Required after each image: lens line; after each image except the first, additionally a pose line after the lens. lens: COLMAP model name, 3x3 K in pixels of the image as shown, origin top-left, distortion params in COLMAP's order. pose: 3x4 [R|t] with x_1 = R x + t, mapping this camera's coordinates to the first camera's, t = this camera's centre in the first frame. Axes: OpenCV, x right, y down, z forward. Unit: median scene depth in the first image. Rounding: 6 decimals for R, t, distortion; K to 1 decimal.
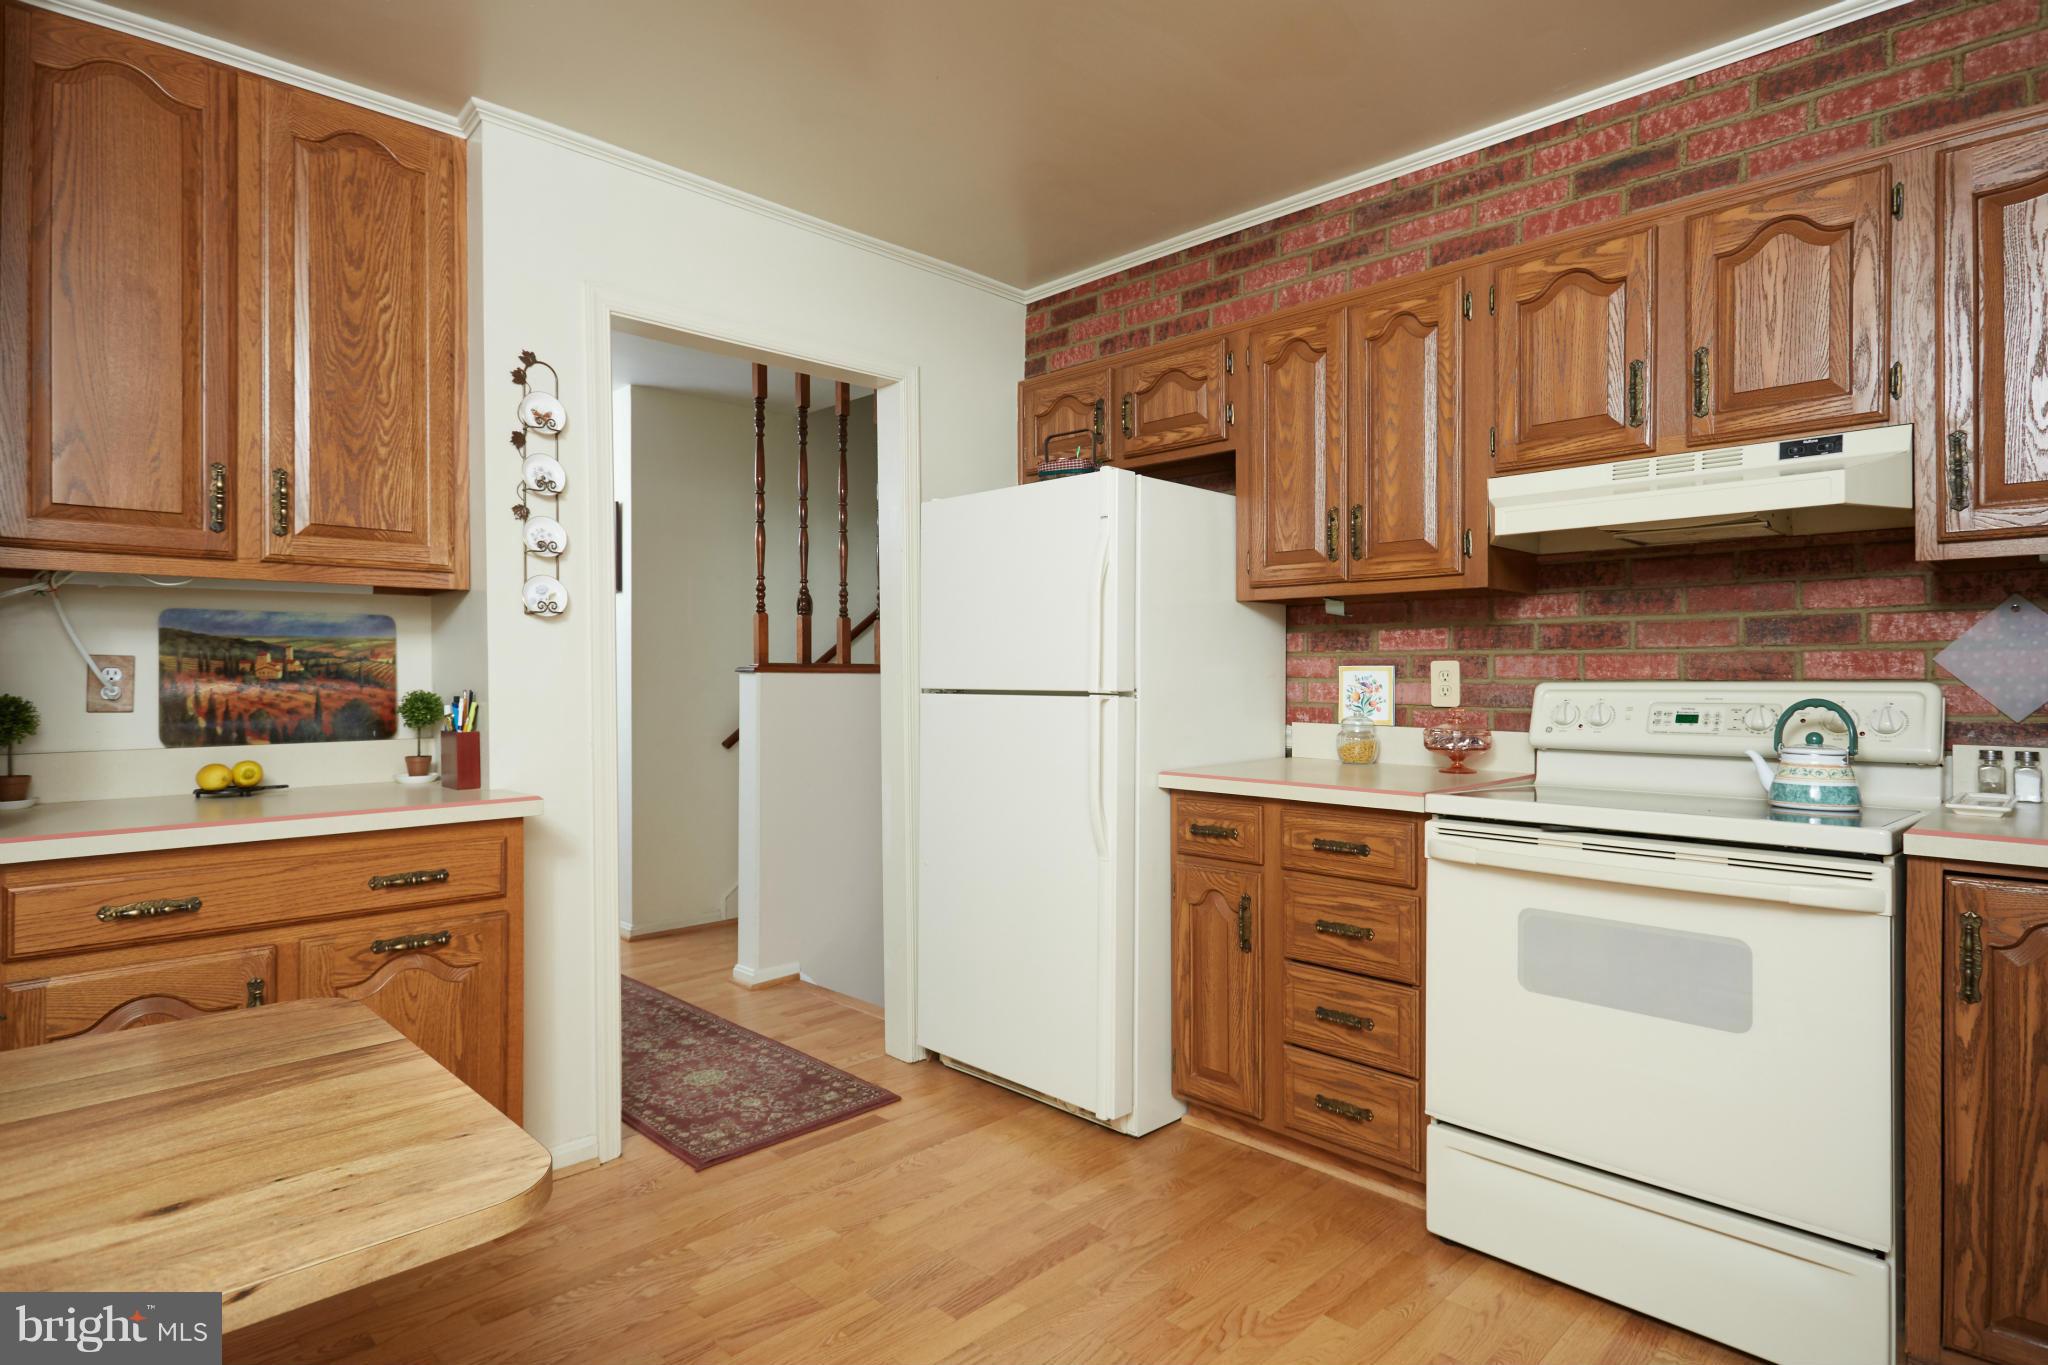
lens RADIAL K [[1072.7, 0, 1035.5], [0, 1072.7, 674.5], [0, 0, 1]] dist [0.005203, -0.004697]
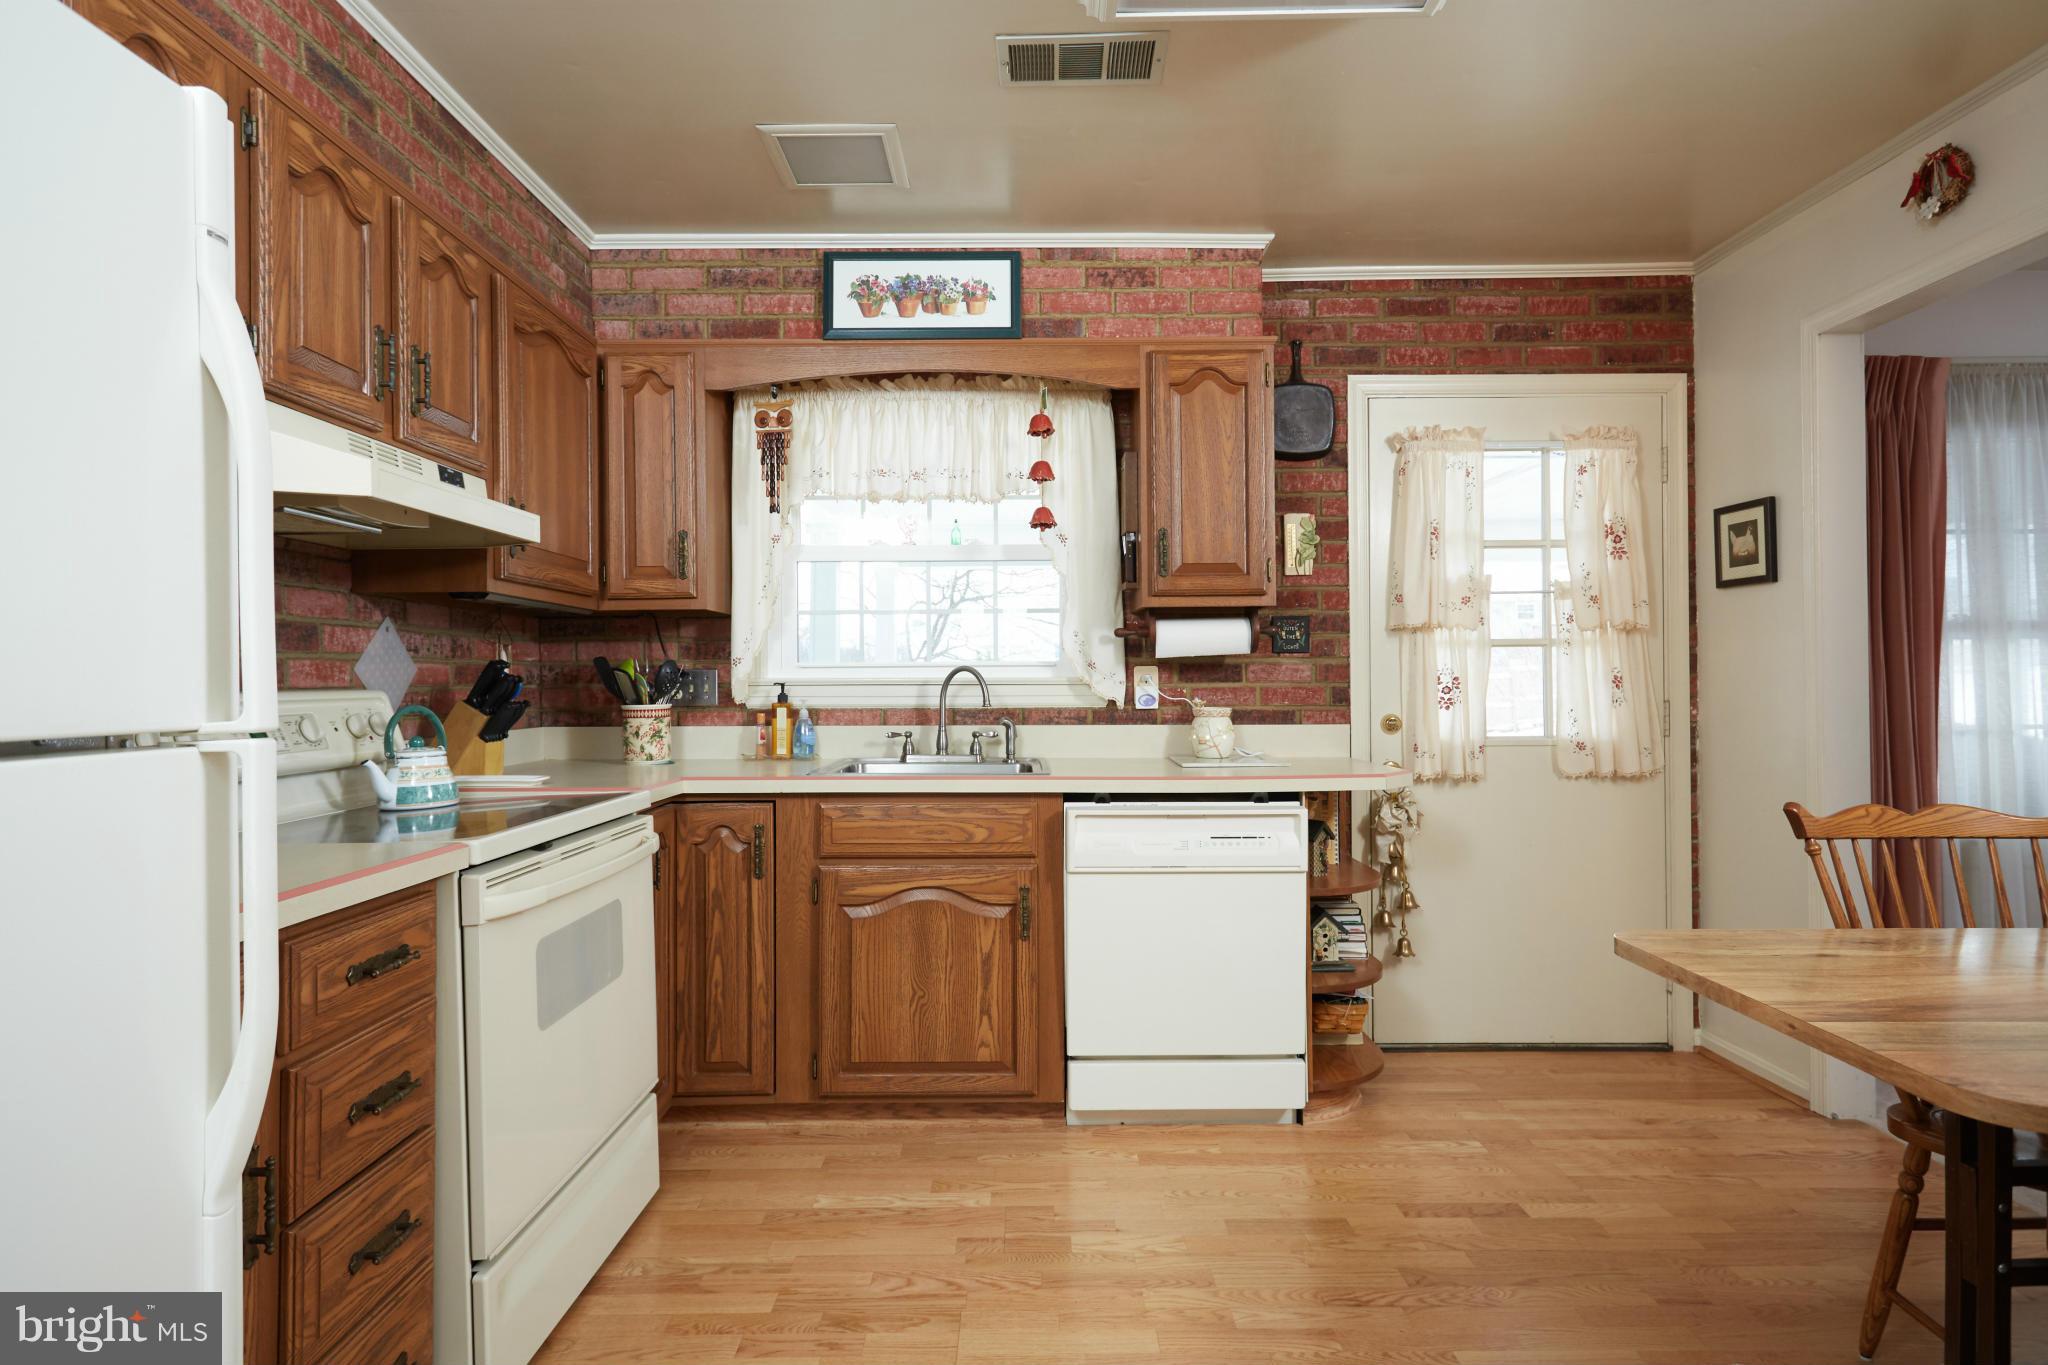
lens RADIAL K [[1072.7, 0, 1019.6], [0, 1072.7, 676.7], [0, 0, 1]] dist [0.005203, -0.004697]
pose [[-0.695618, 0.006469, 0.718383, -0.423200], [0.005611, 0.999978, -0.003571, 0.001170], [-0.718390, 0.001547, -0.695639, 1.194818]]
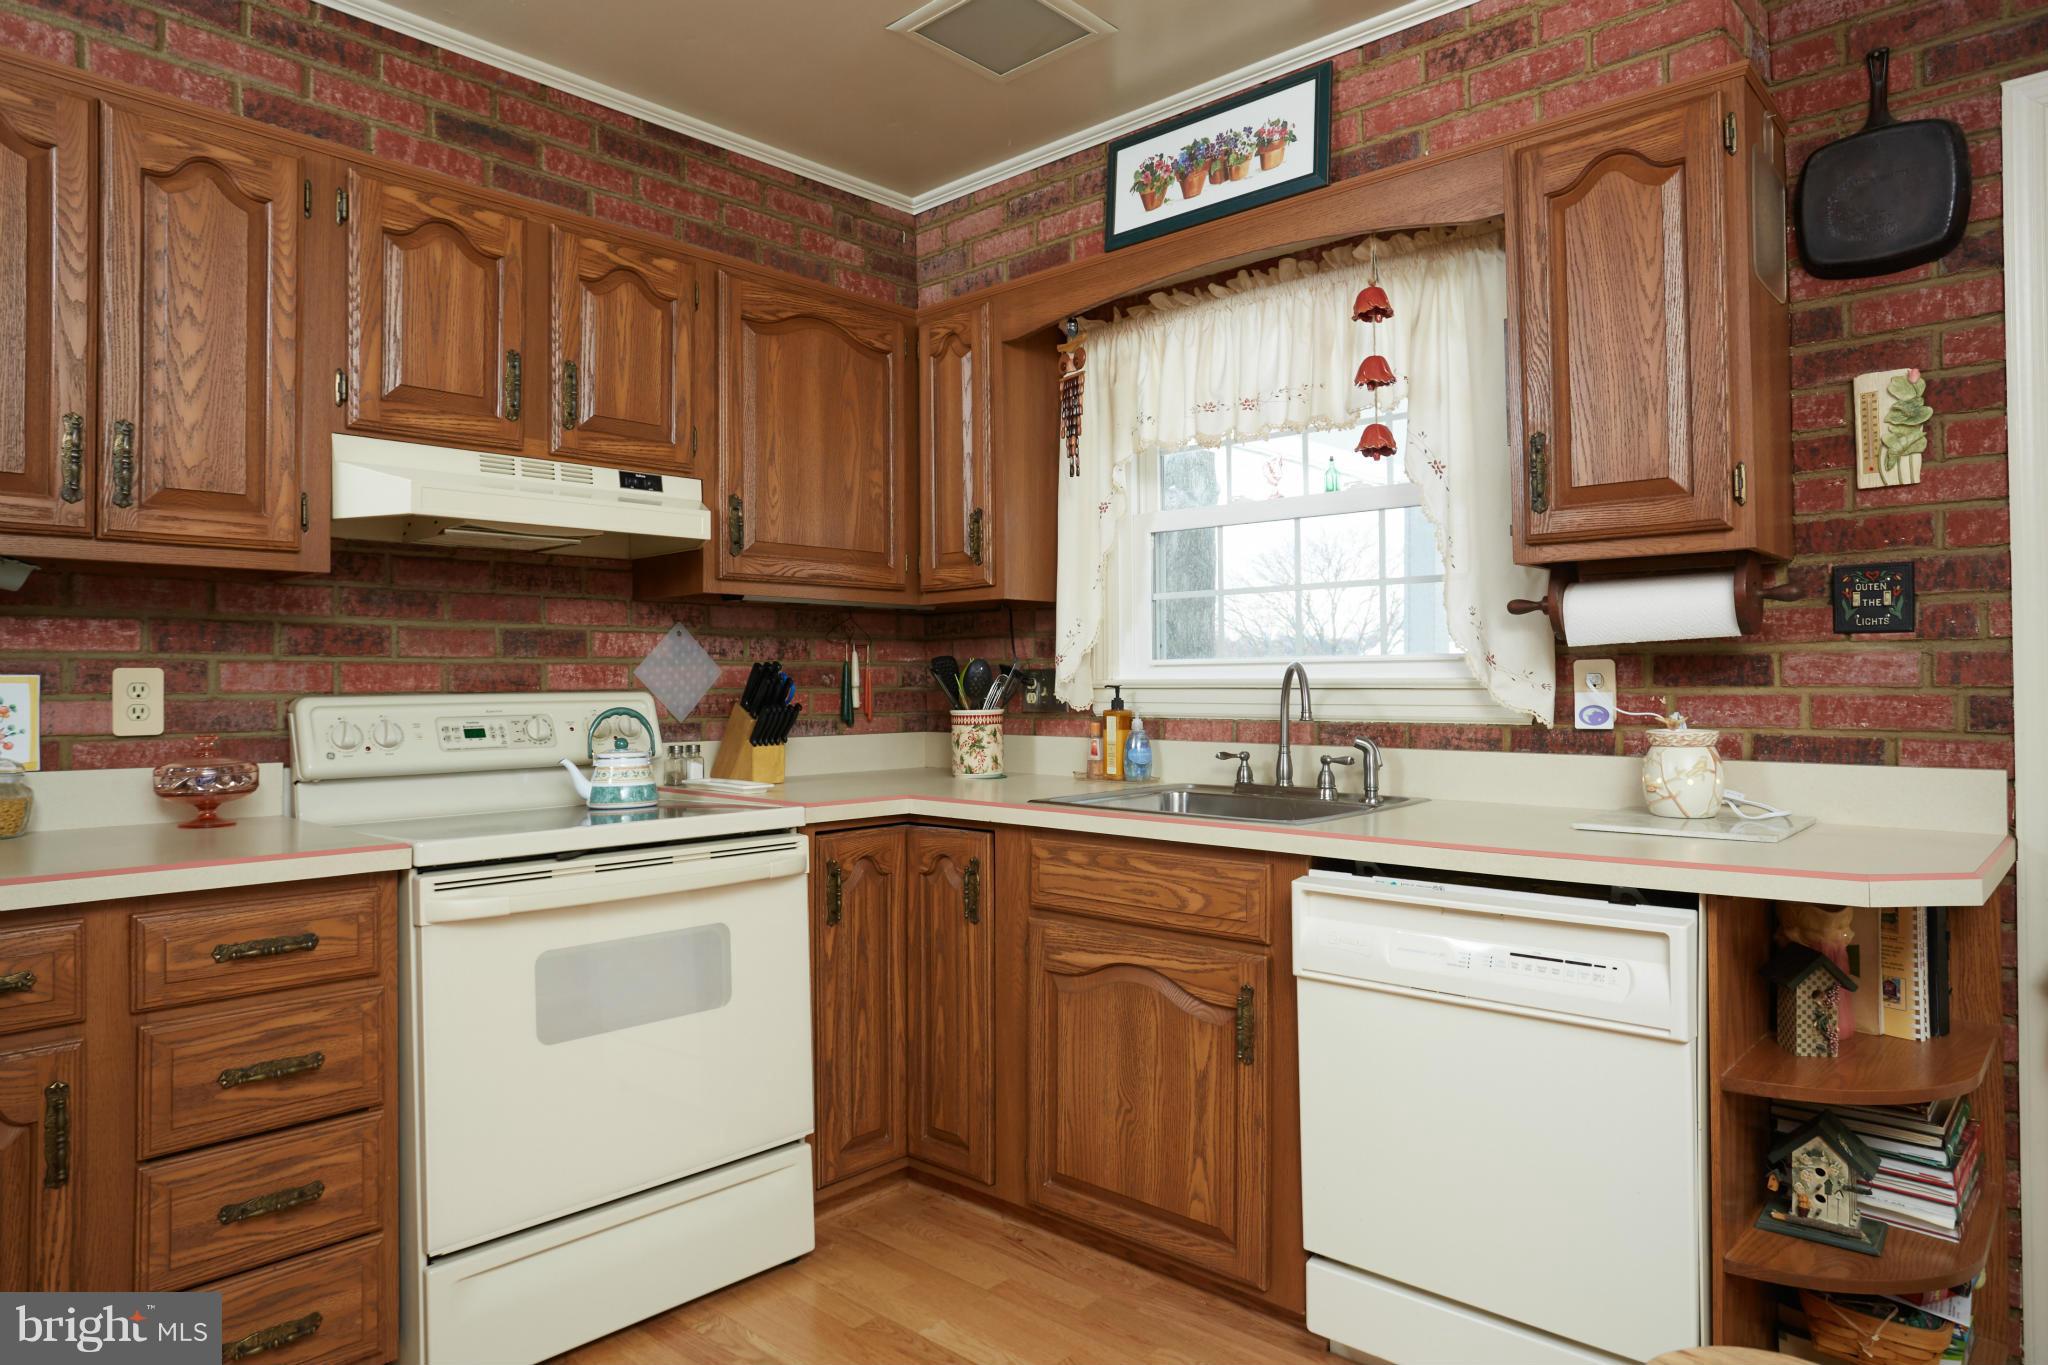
lens RADIAL K [[1228.8, 0, 1027.0], [0, 1228.8, 669.5], [0, 0, 1]] dist [-0.053395, 0.033005]
pose [[-0.031263, 0.010609, 0.999455, -0.492992], [0.005383, 0.999931, -0.010445, -0.001113], [-0.999497, 0.005054, -0.031318, 0.566442]]
